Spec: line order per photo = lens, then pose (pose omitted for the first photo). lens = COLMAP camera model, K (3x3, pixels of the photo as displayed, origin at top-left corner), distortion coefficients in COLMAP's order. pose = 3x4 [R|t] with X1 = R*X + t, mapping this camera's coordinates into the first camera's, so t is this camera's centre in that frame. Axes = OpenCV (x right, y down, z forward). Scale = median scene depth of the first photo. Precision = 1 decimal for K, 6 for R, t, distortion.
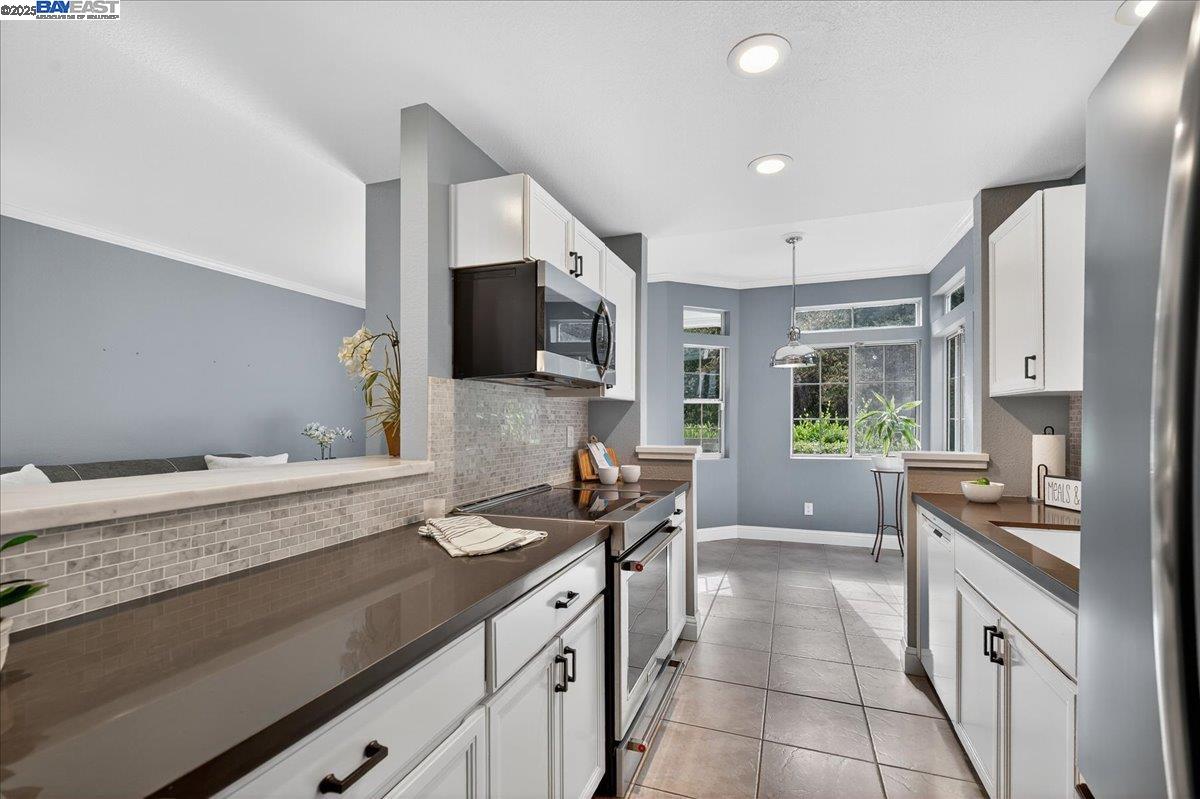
lens RADIAL K [[498.4, 0, 615.8], [0, 498.4, 419.3], [0, 0, 1]] dist [0.000188, -0.000017]
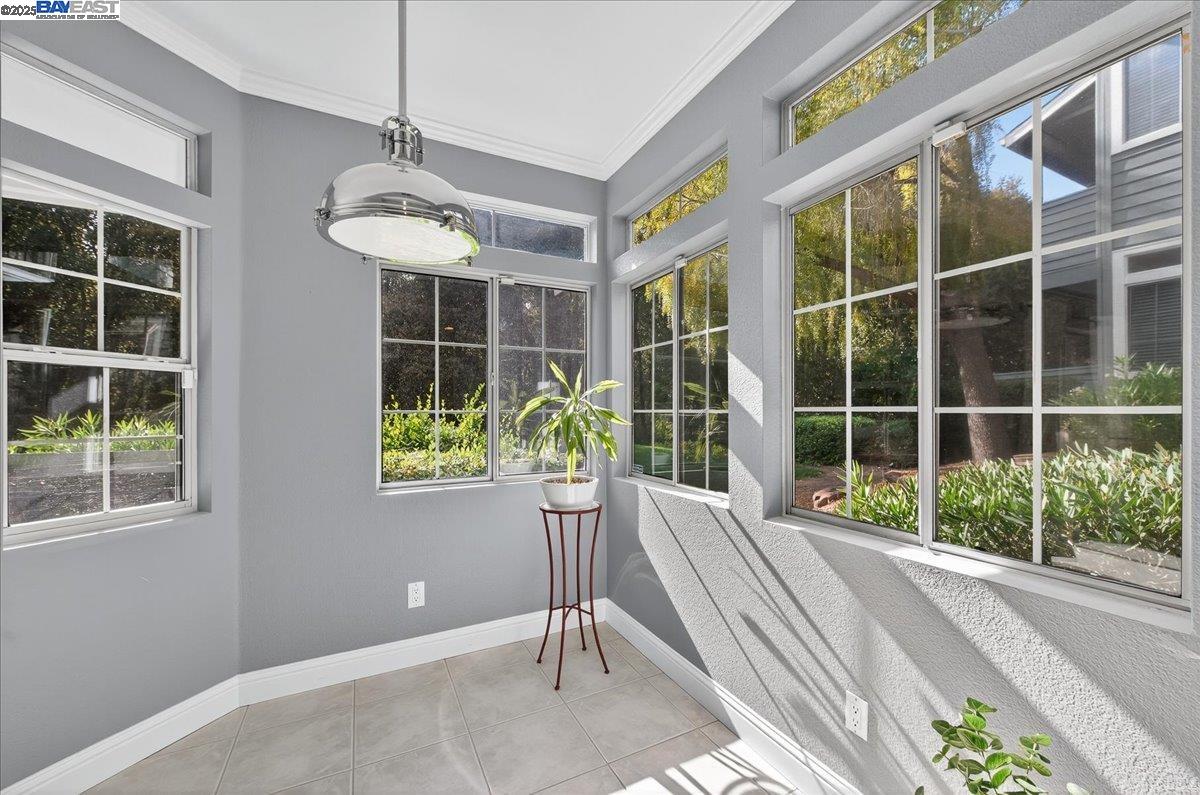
lens RADIAL K [[466.2, 0, 607.9], [0, 466.2, 411.2], [0, 0, 1]] dist [-0.000766, -0.003328]
pose [[0.675556, -0.002198, 0.737306, 0.303213], [0.003136, 0.999995, 0.000108, -0.000867], [-0.737302, 0.002239, 0.675559, 0.943277]]
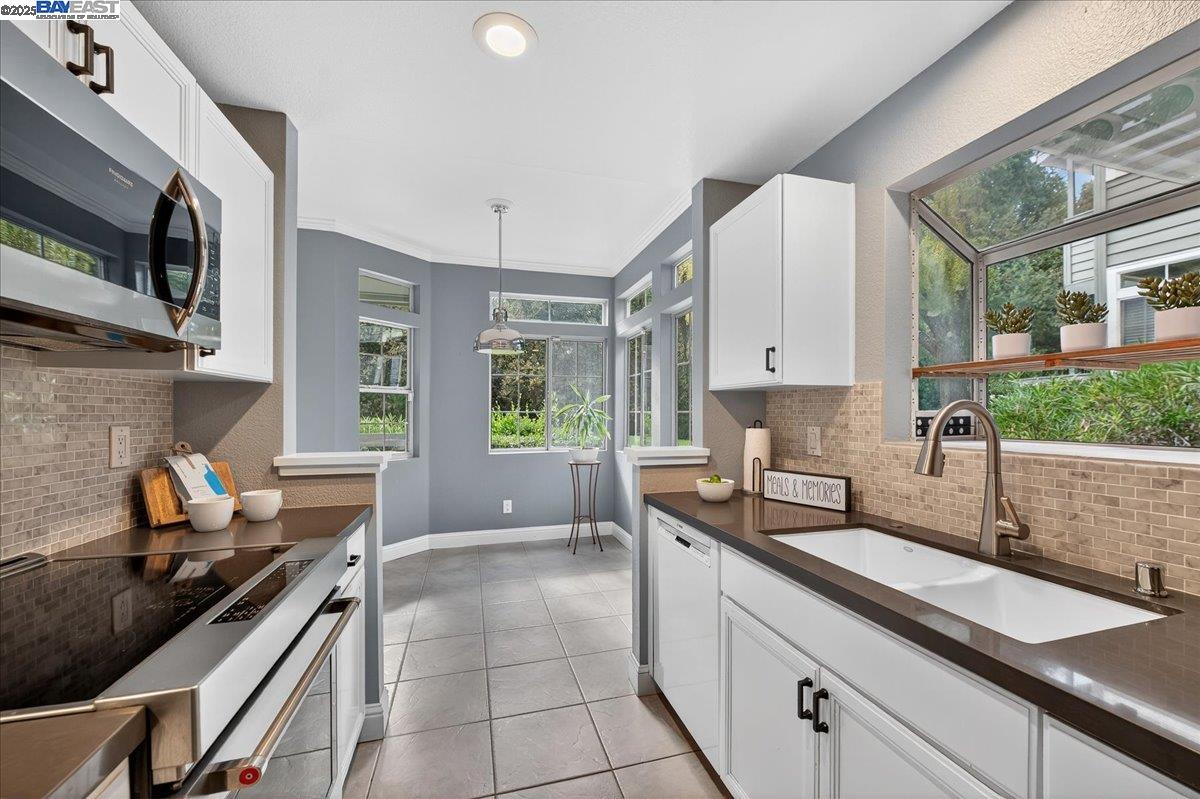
lens RADIAL K [[466.2, 0, 607.9], [0, 466.2, 413.2], [0, 0, 1]] dist [-0.000766, -0.003328]
pose [[0.808685, -0.000682, 0.588241, 0.034902], [-0.001604, 0.999993, 0.003364, -0.002375], [-0.588239, -0.003664, 0.808679, 0.293608]]
